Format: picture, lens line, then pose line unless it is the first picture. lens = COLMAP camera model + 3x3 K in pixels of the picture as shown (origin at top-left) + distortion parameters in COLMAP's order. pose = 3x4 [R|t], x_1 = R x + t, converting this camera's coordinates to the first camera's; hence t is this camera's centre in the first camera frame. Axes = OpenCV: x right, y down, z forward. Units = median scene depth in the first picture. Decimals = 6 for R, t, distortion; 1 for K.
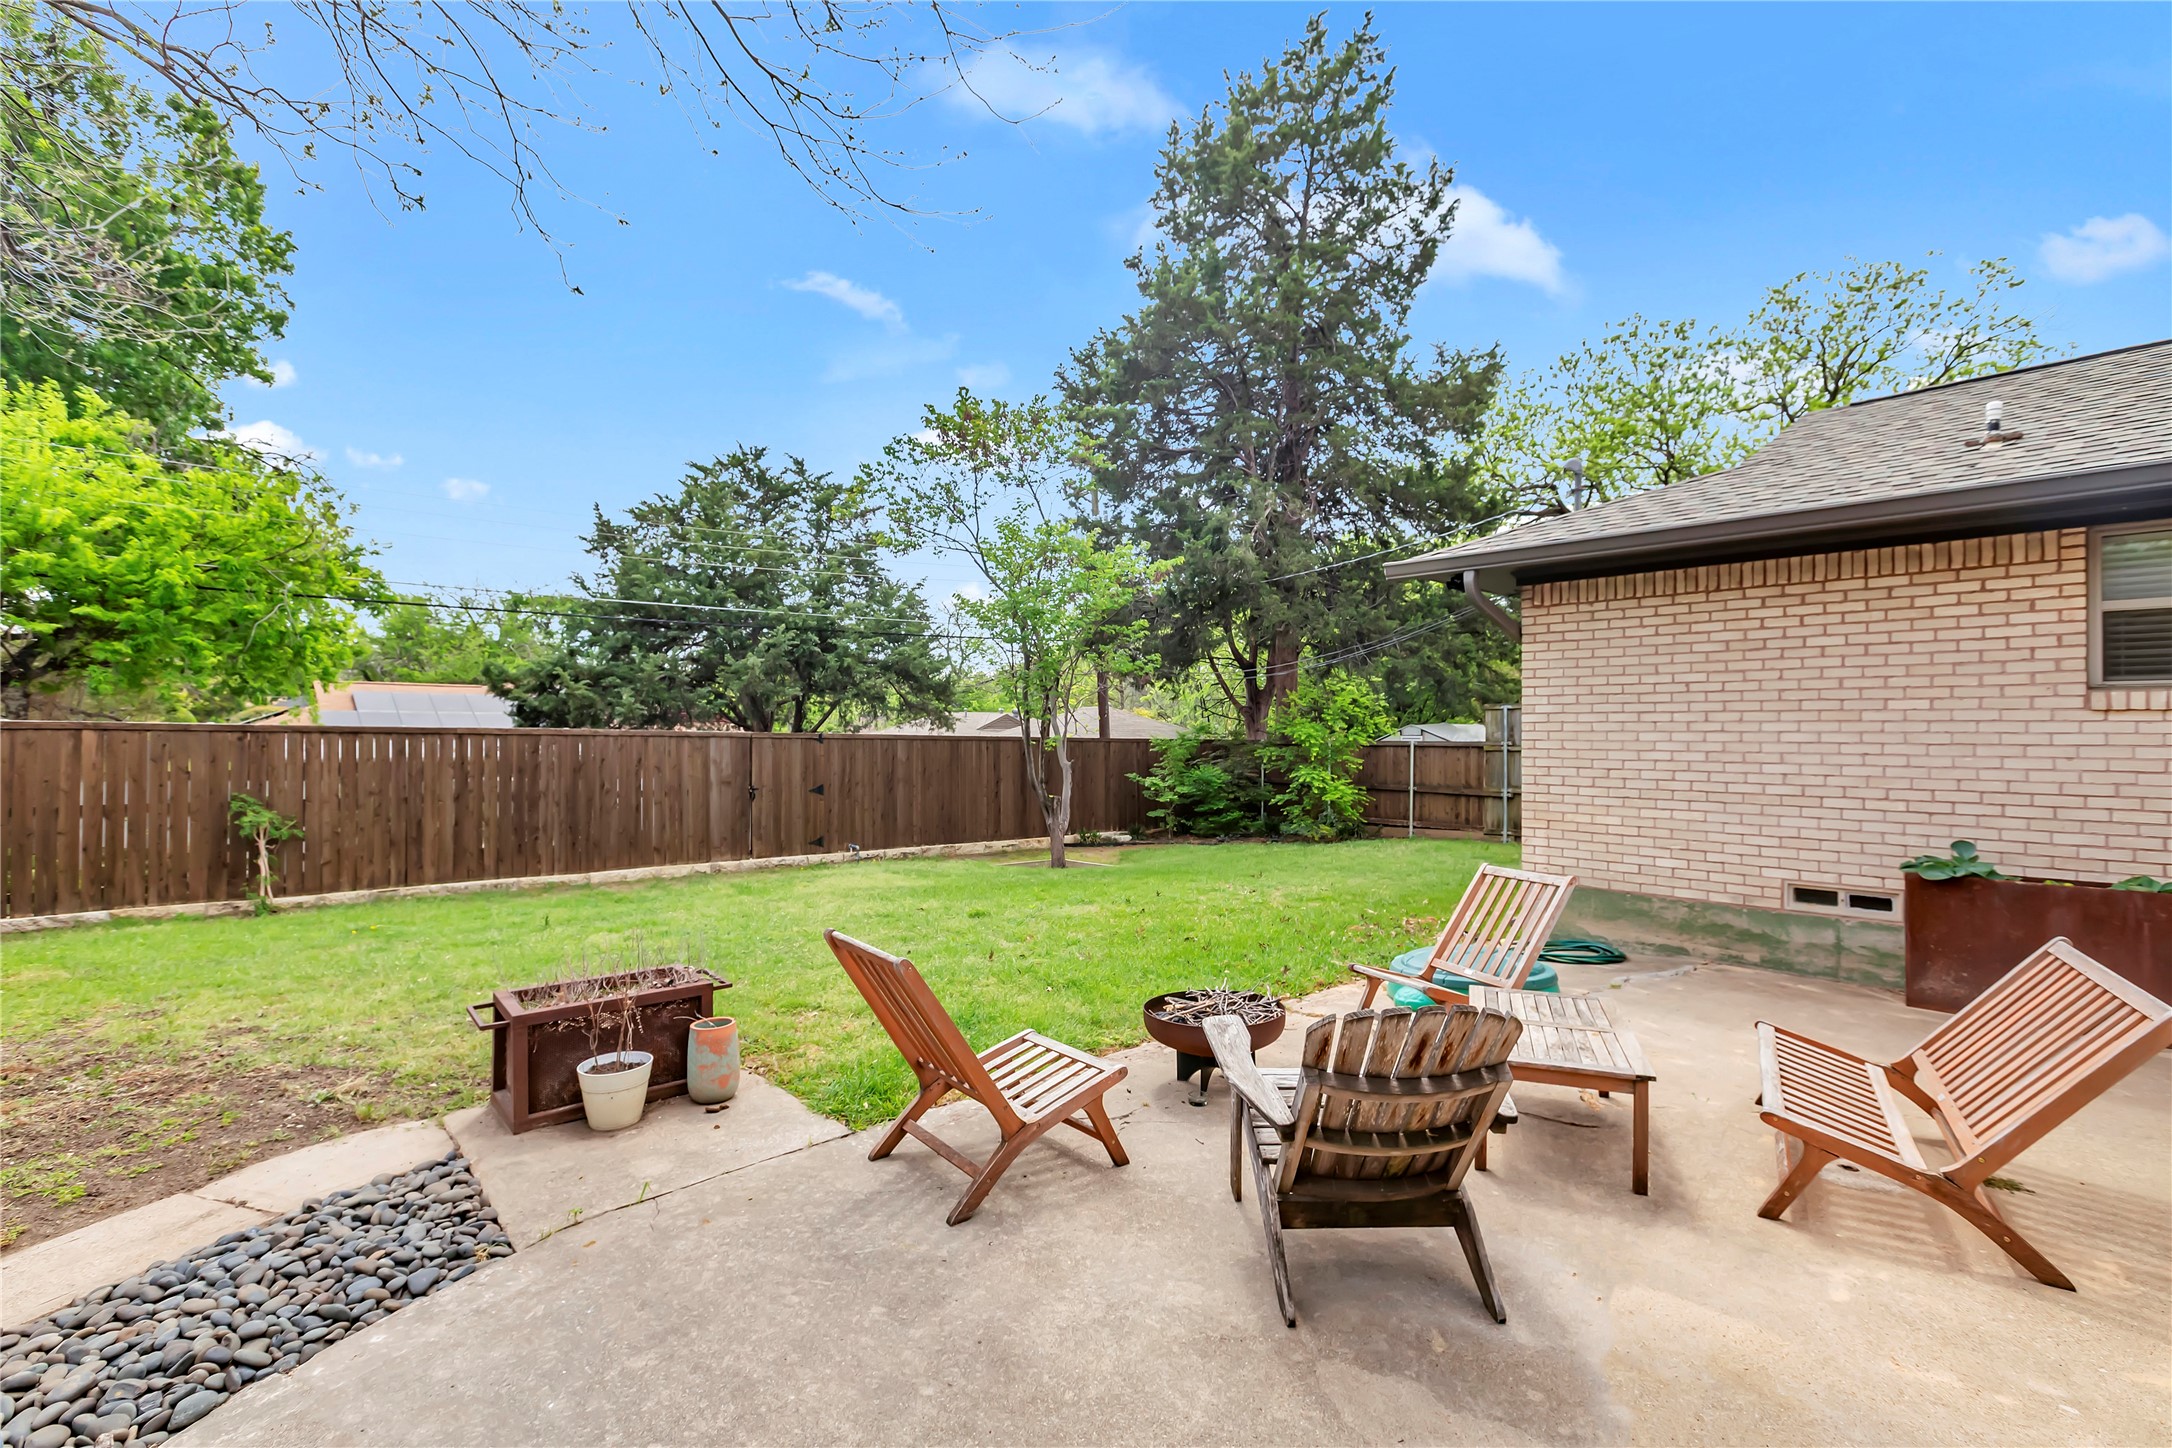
lens RADIAL K [[974.4, 0, 1088.5], [0, 974.4, 732.7], [0, 0, 1]] dist [0.000670, -0.000174]
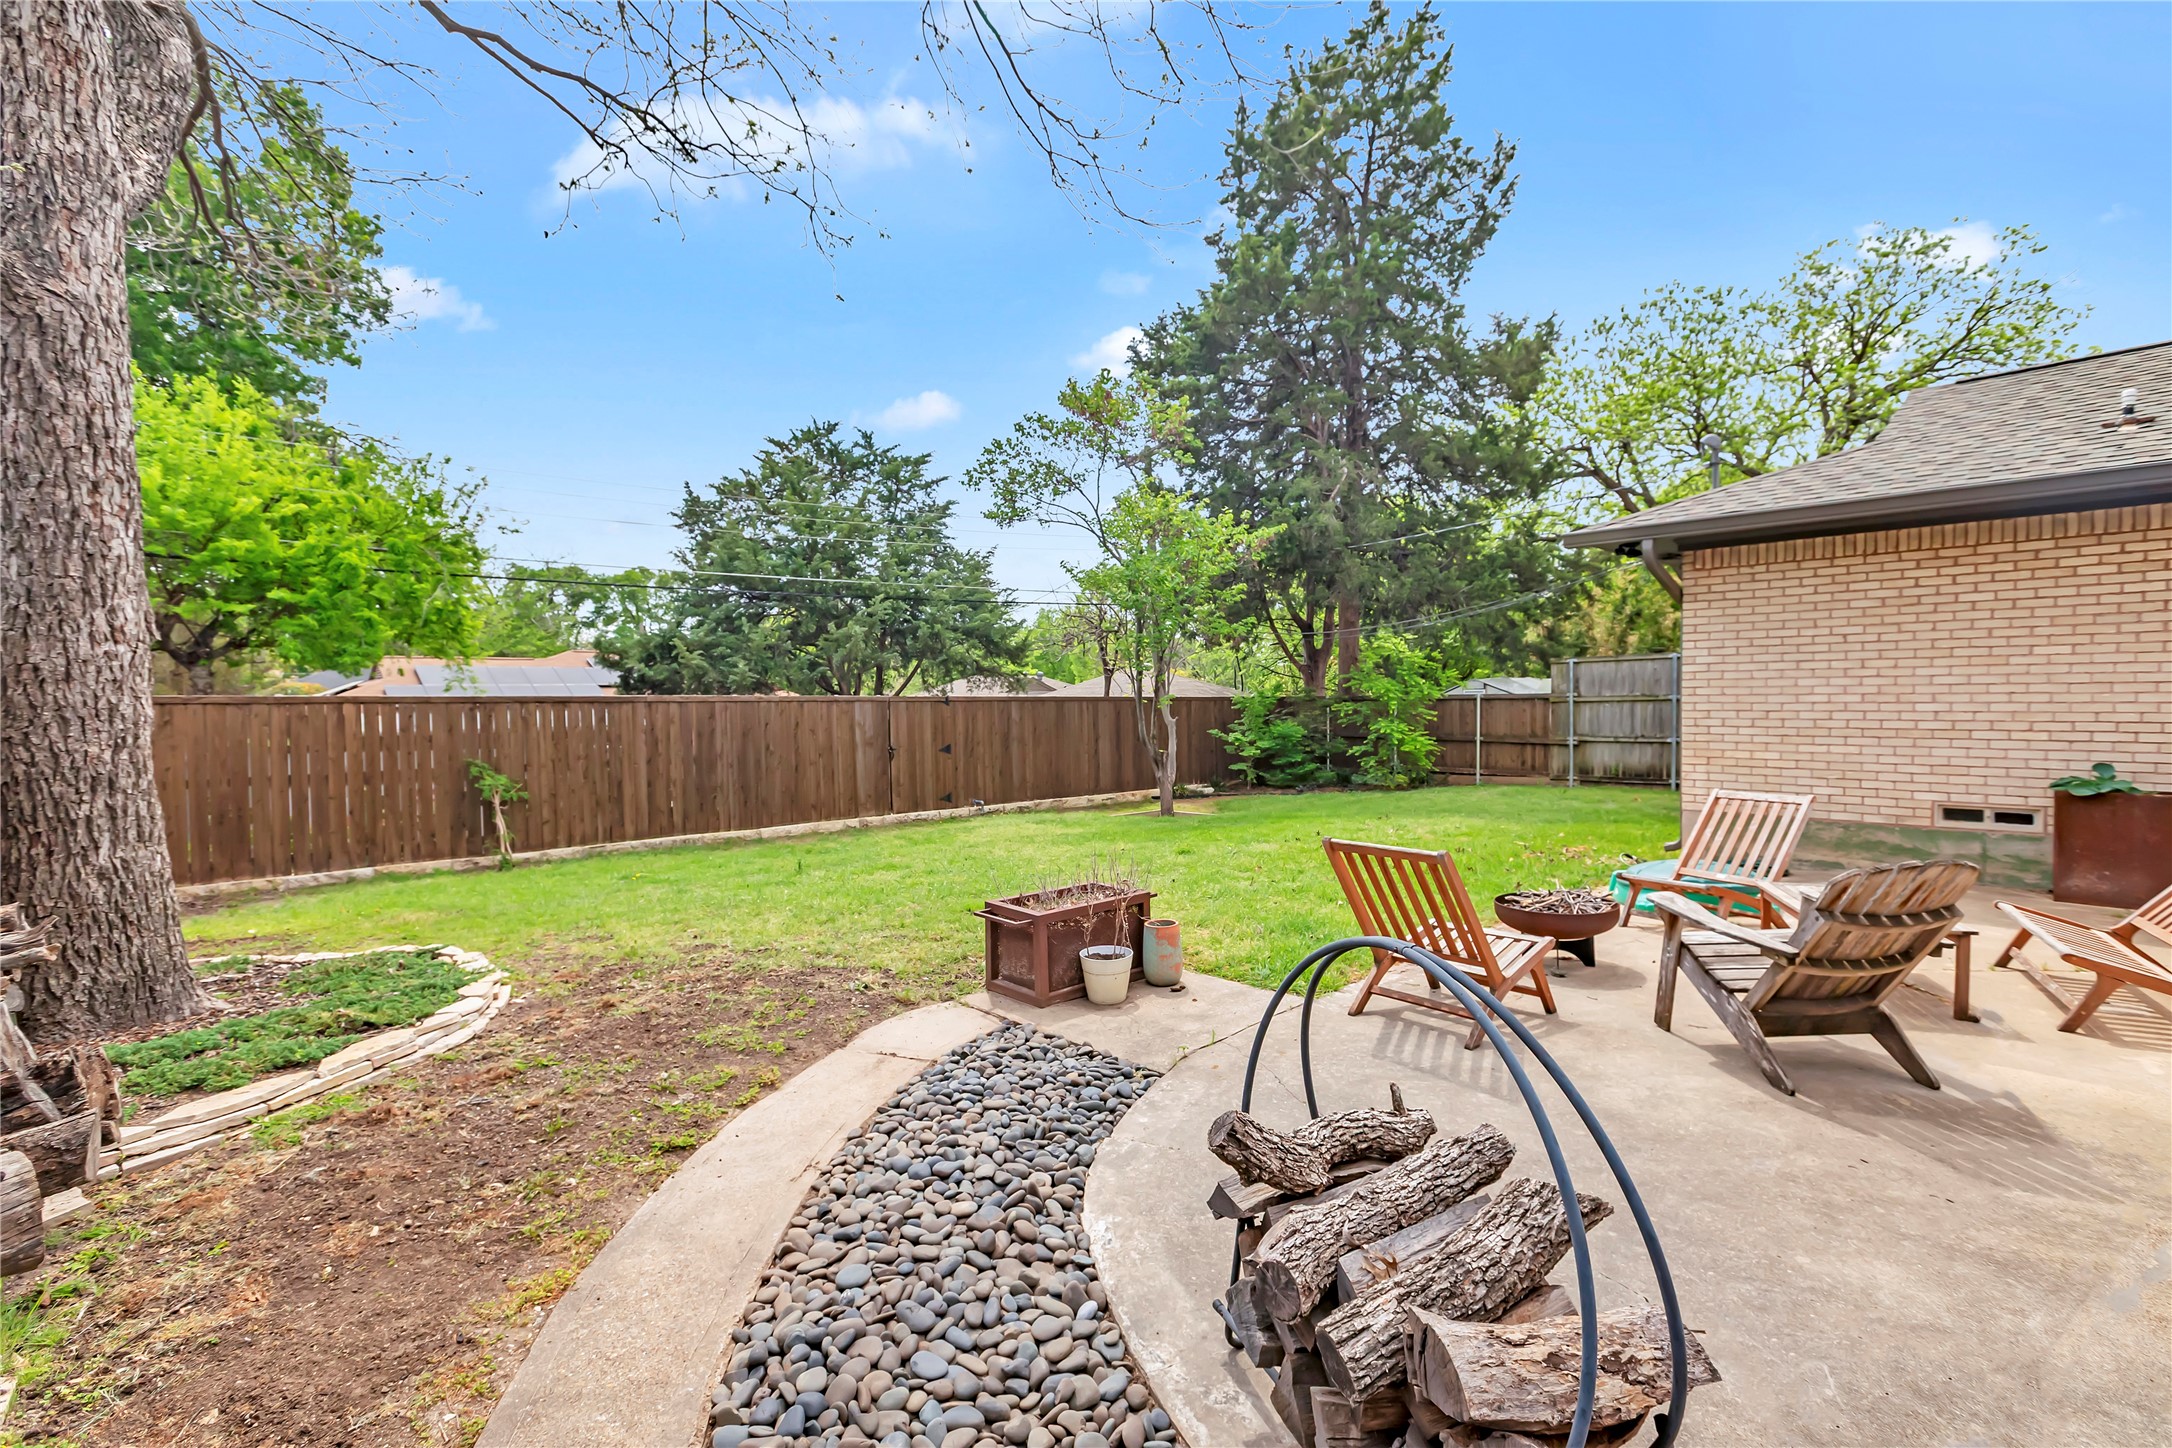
lens RADIAL K [[968.7, 0, 1078.3], [0, 968.7, 730.3], [0, 0, 1]] dist [0.000703, -0.000495]
pose [[0.999723, -0.018800, 0.014169, -0.134251], [0.018271, 0.999164, 0.036580, 0.001528], [-0.014845, -0.036311, 0.999230, -0.059796]]
